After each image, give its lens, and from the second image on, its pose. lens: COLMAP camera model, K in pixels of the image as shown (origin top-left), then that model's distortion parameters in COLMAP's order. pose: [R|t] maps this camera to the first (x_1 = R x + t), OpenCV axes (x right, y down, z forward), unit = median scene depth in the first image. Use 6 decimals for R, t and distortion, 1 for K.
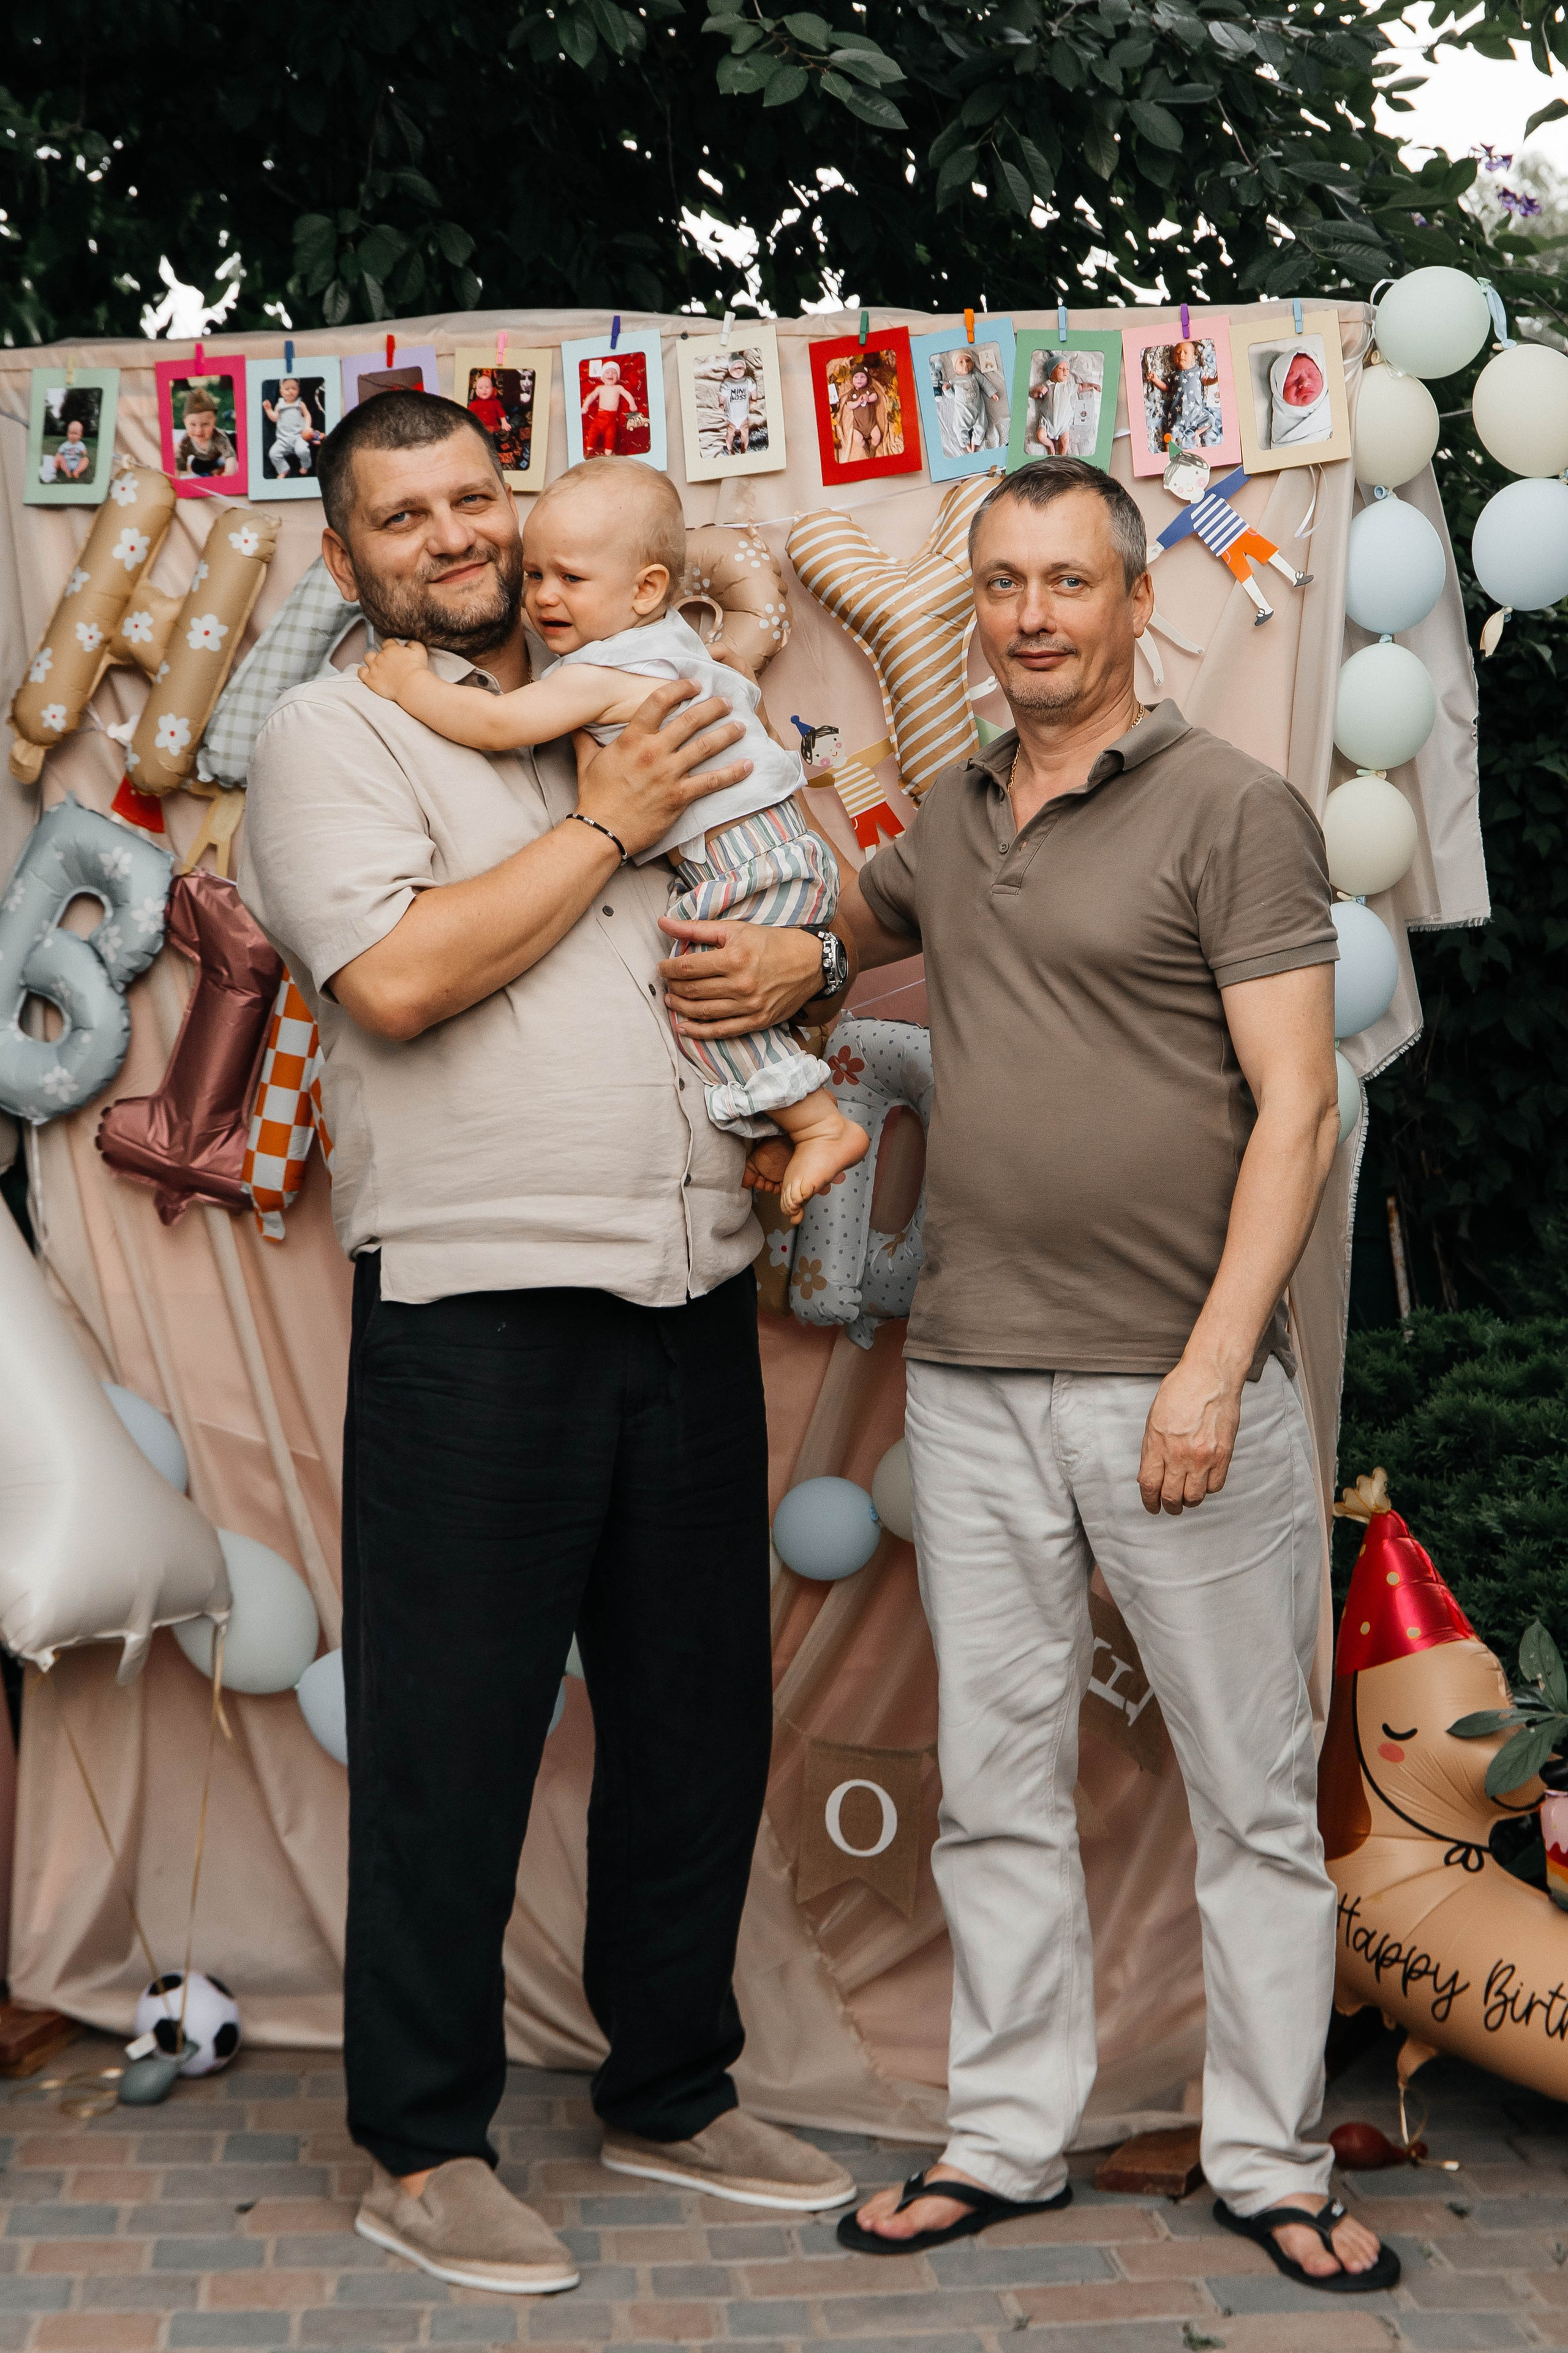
lens RADIAL K [[5692.4, 0, 669.0], [0, 5692.4, 1176.9], [0, 0, 1]] dist [-0.137065, 0.000000]
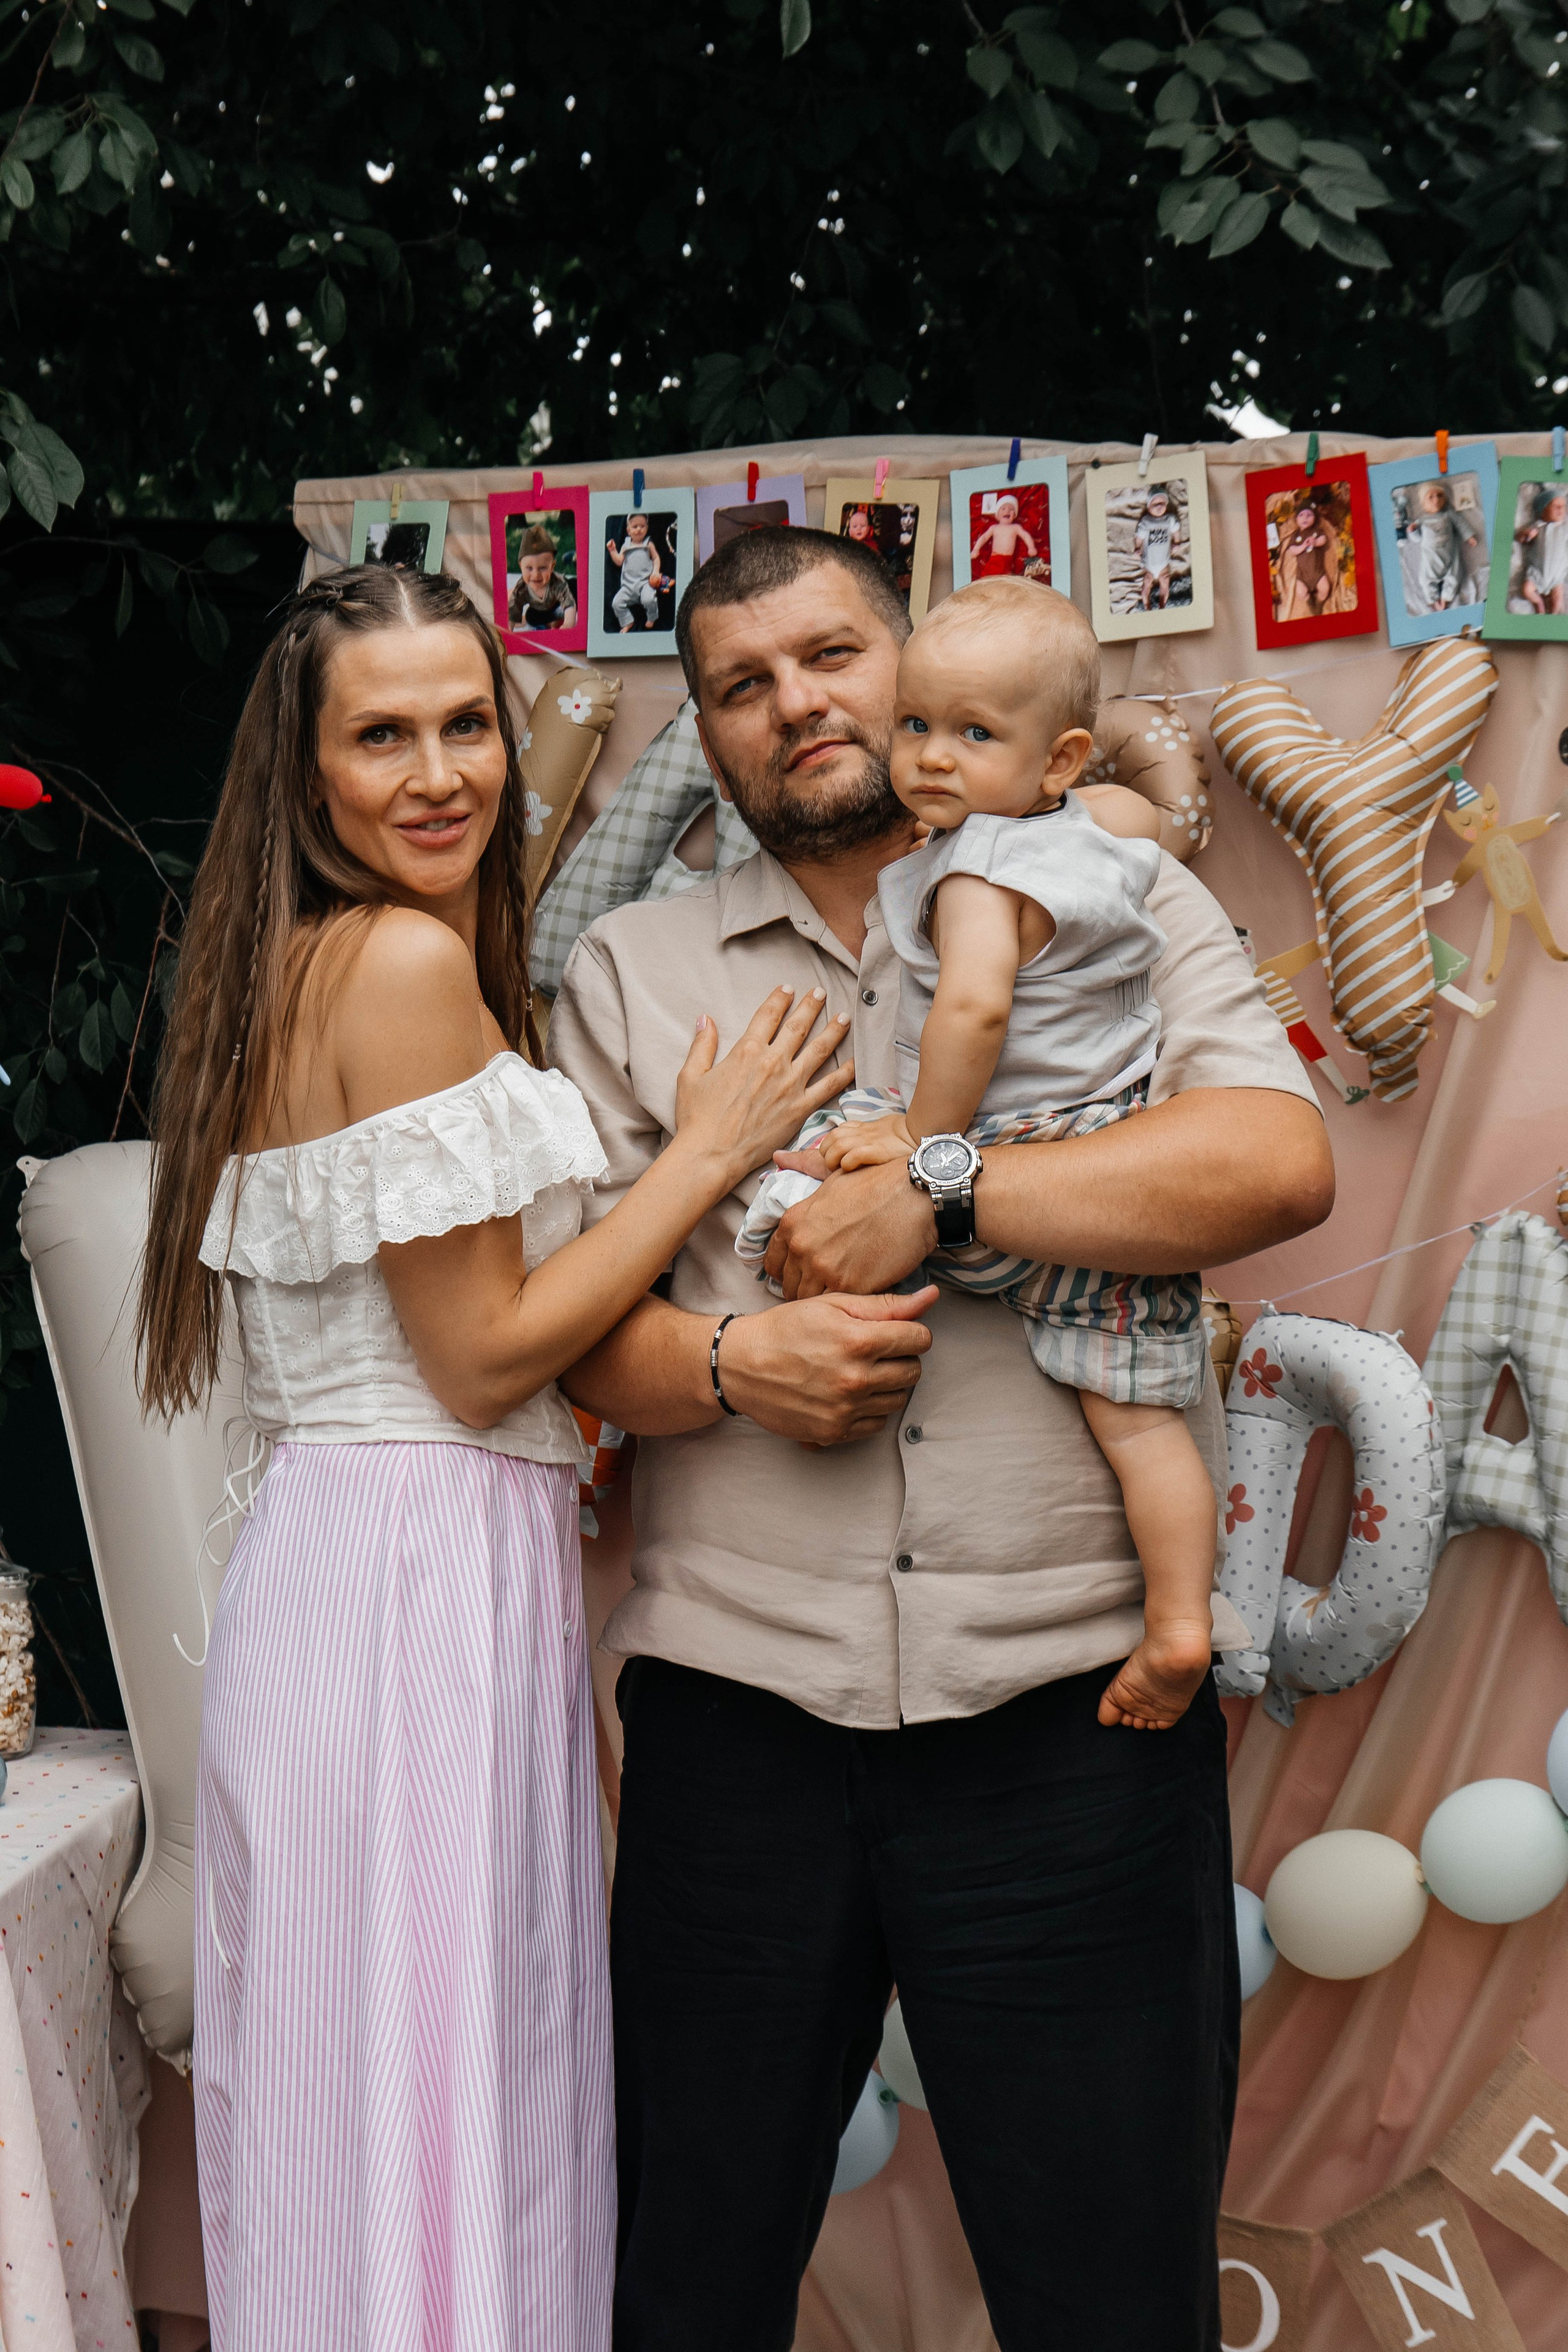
lens RADIAL K [[4333.6, 0, 812.6], [0, 4333.6, 1109.0], [0, 0, 1]] dist [-0.049619, 0.000000]
pose [[0.988528, 0.037495, -0.146309, 0.056404], [-0.044233, 0.998092, -0.043071, -0.026756], [0.144415, 0.049048, 0.988301, 0.380138]]
